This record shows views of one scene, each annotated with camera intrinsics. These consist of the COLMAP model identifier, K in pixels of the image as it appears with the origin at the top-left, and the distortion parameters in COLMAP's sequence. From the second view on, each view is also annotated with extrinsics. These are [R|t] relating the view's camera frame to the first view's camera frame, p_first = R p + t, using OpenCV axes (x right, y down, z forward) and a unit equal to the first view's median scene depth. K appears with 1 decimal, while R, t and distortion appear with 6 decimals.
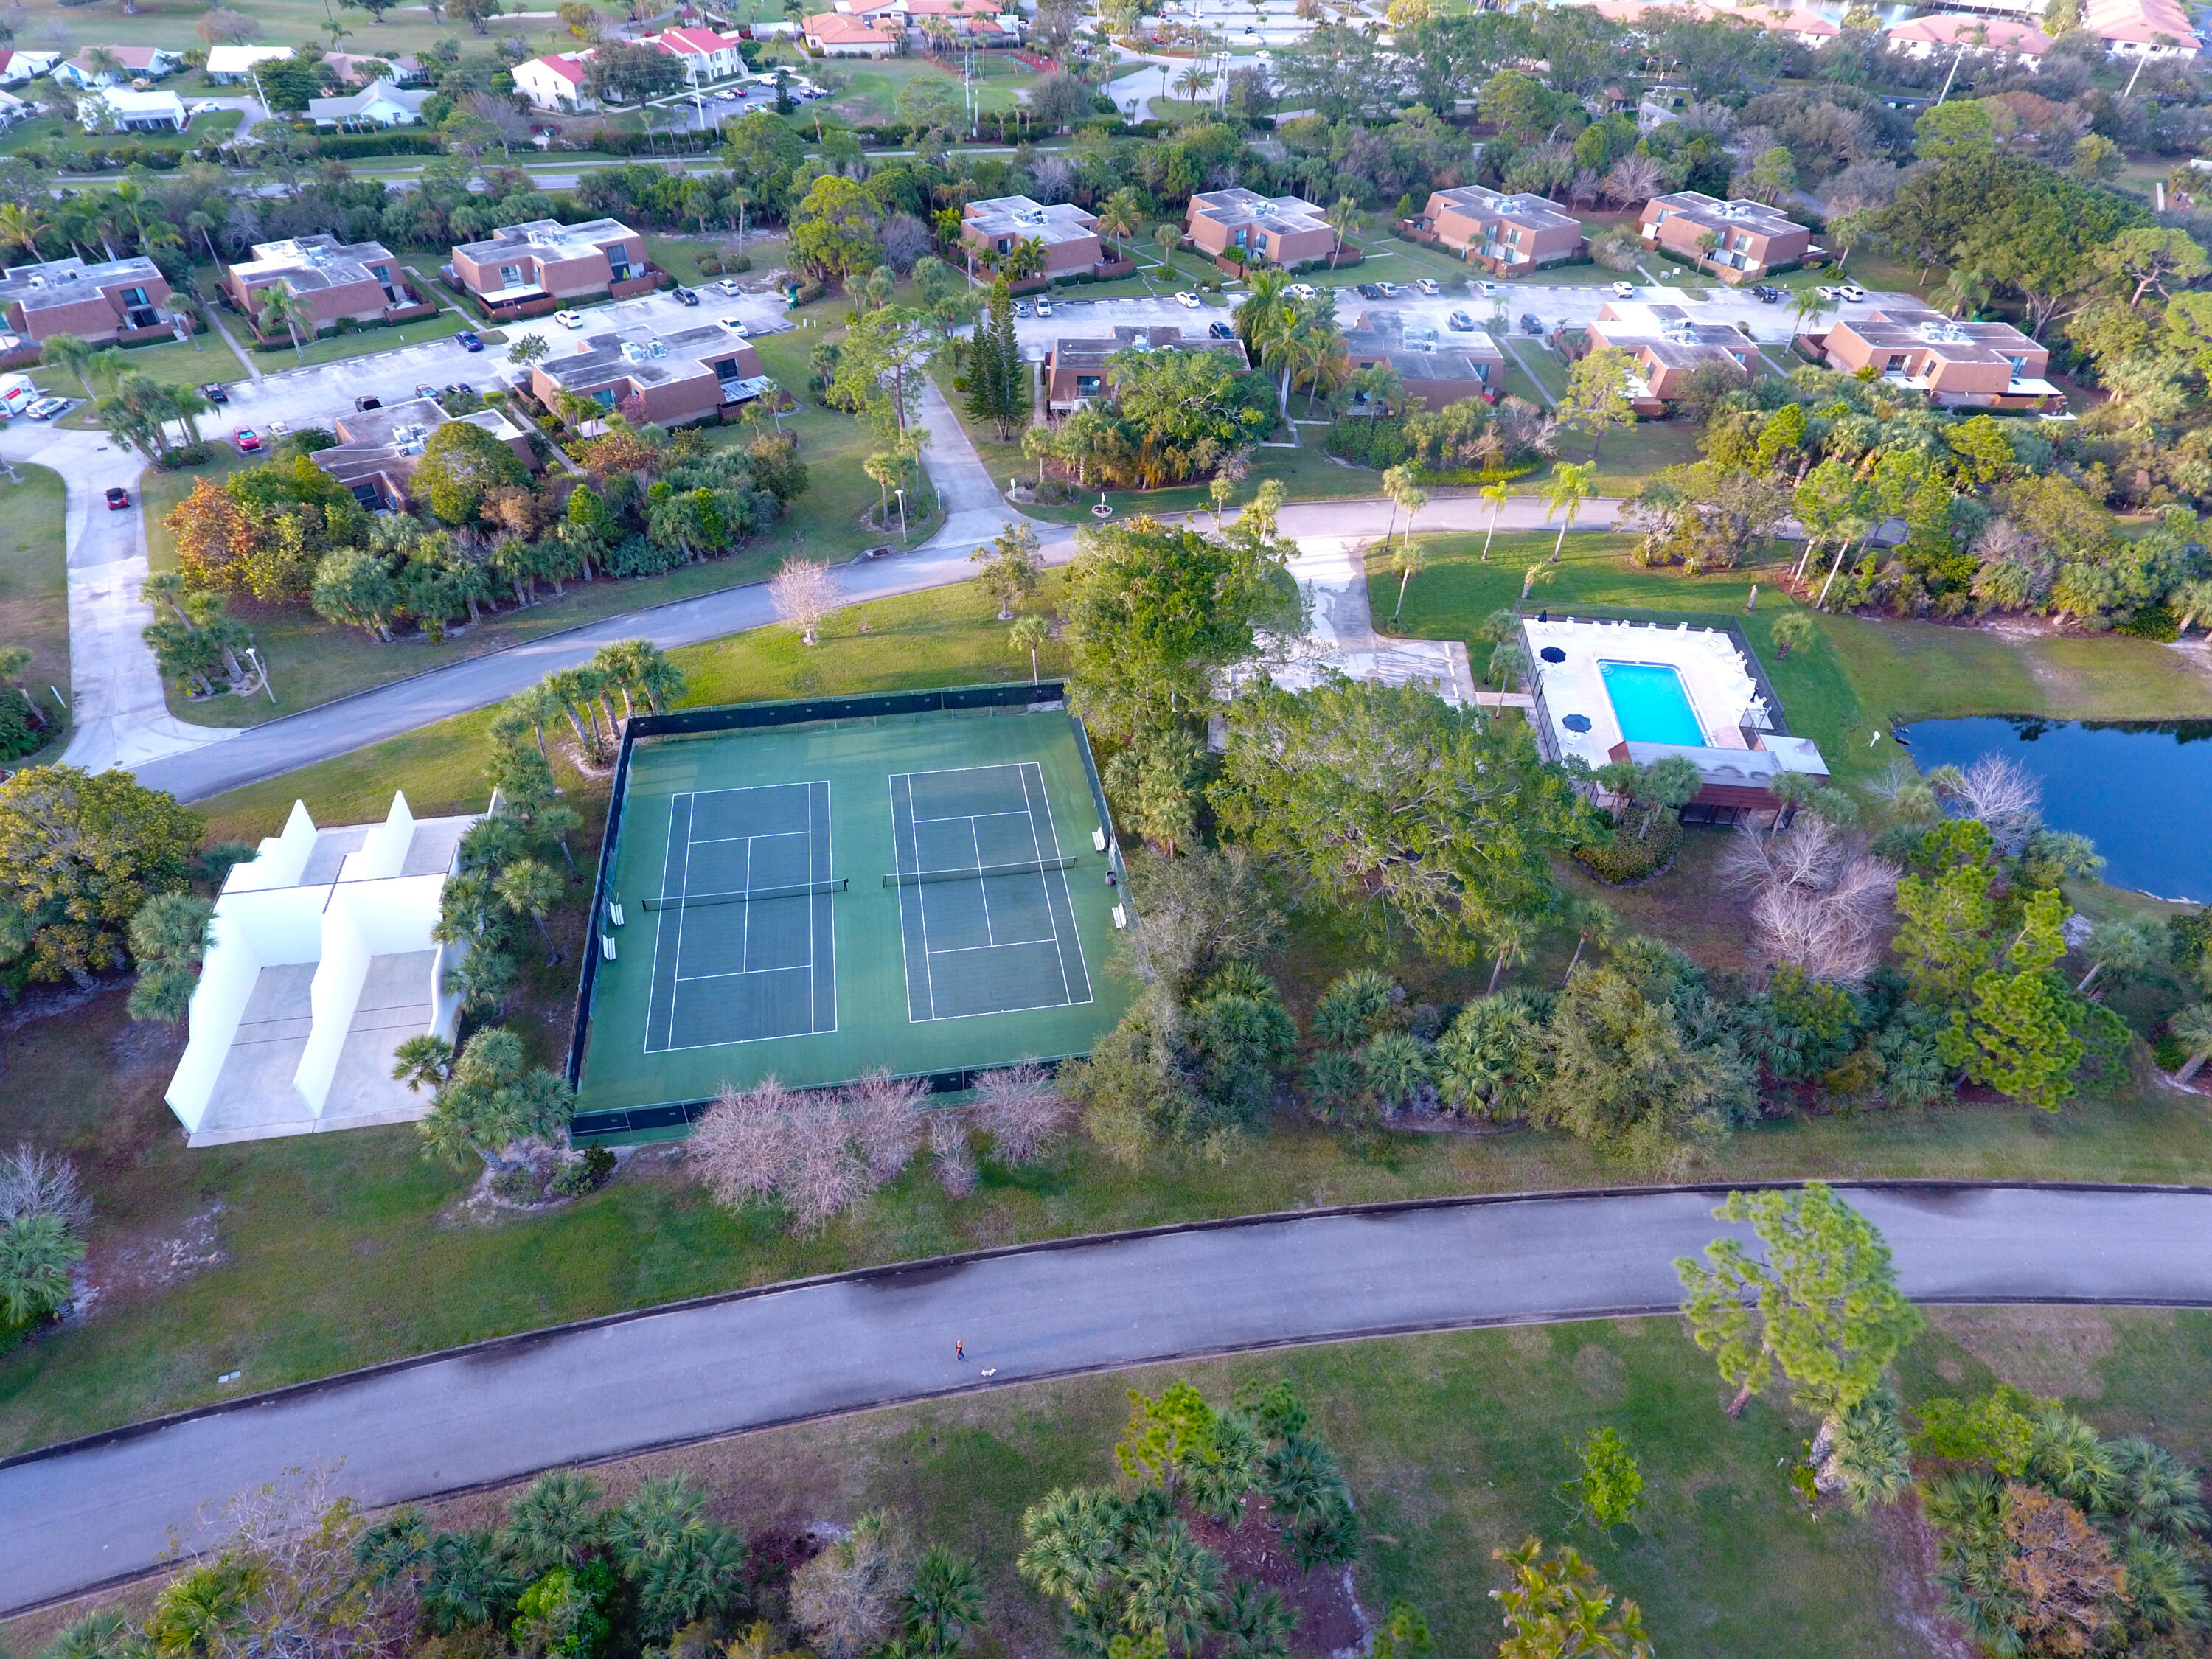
lens RADIAL K [[1290.2, 0, 1106.0], [0, 1290.2, 829.5], [0, 0, 1]] dist [0.003705, 0.000706]
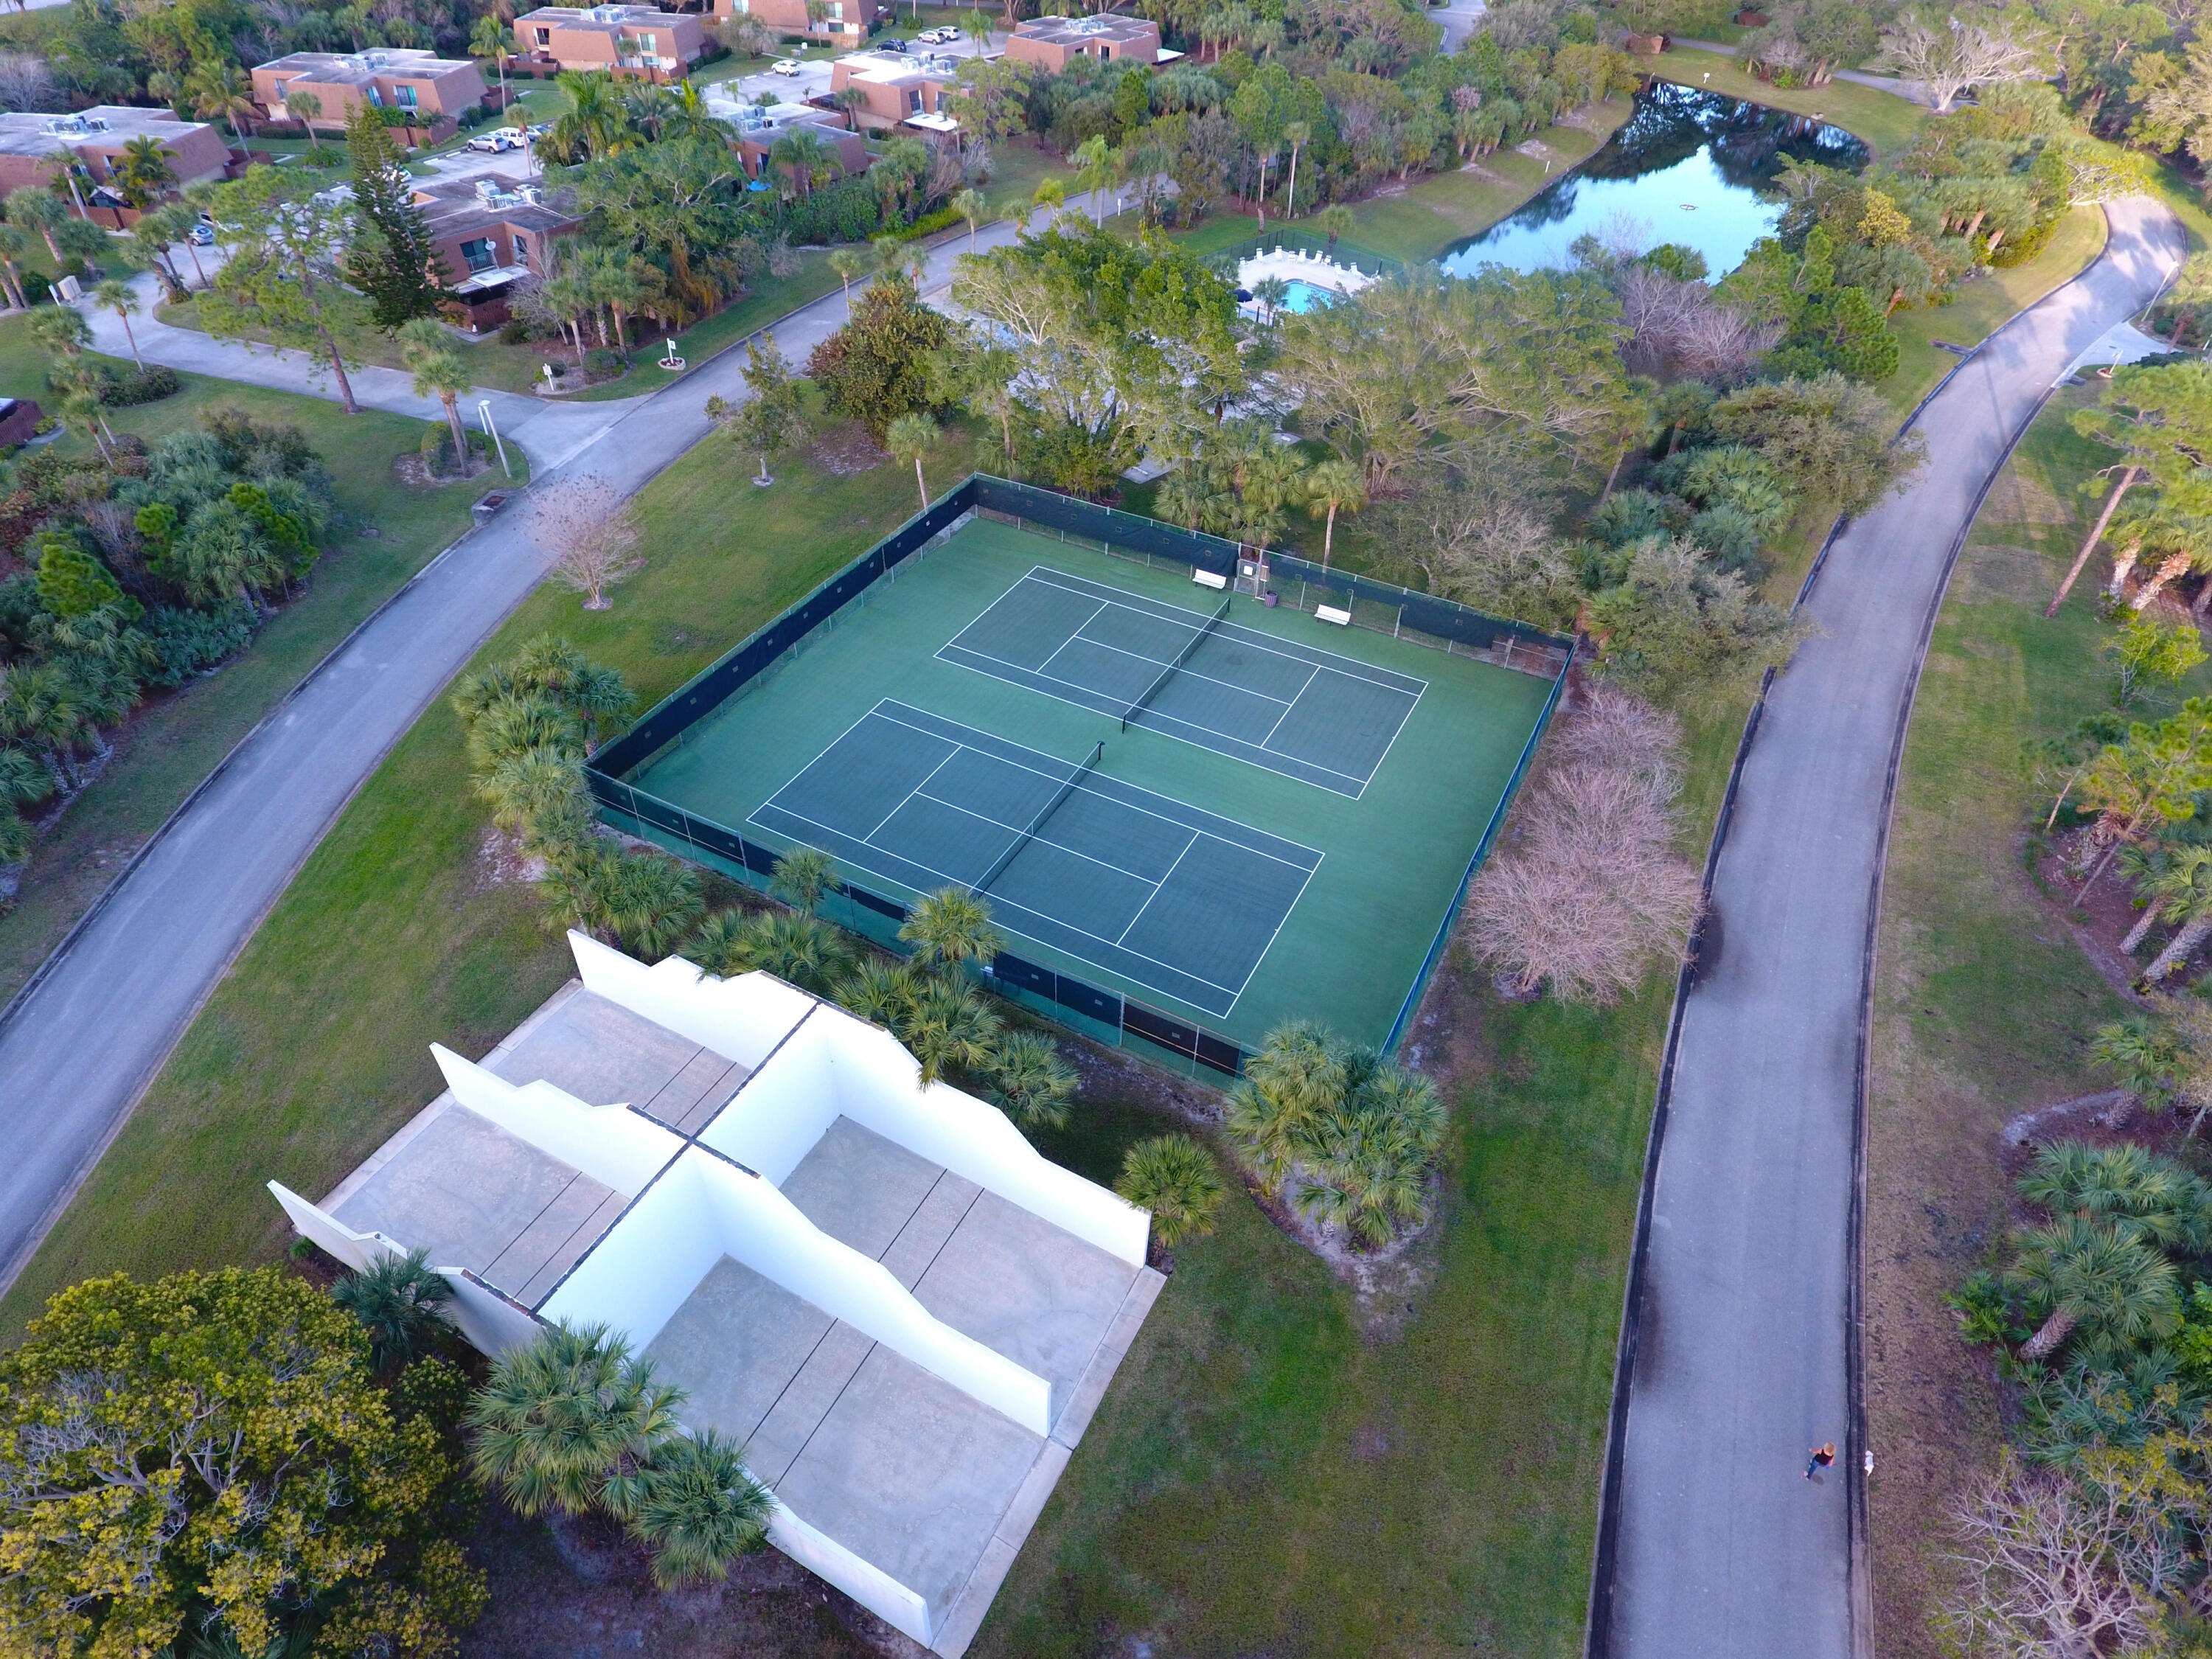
lens RADIAL K [[1290.2, 0, 1106.0], [0, 1290.2, 829.5], [0, 0, 1]] dist [0.003705, 0.000706]
pose [[0.618293, -0.530229, 0.580147, -0.625147], [0.513422, 0.831370, 0.212655, -0.070948], [-0.595073, 0.166378, 0.786261, 0.420310]]
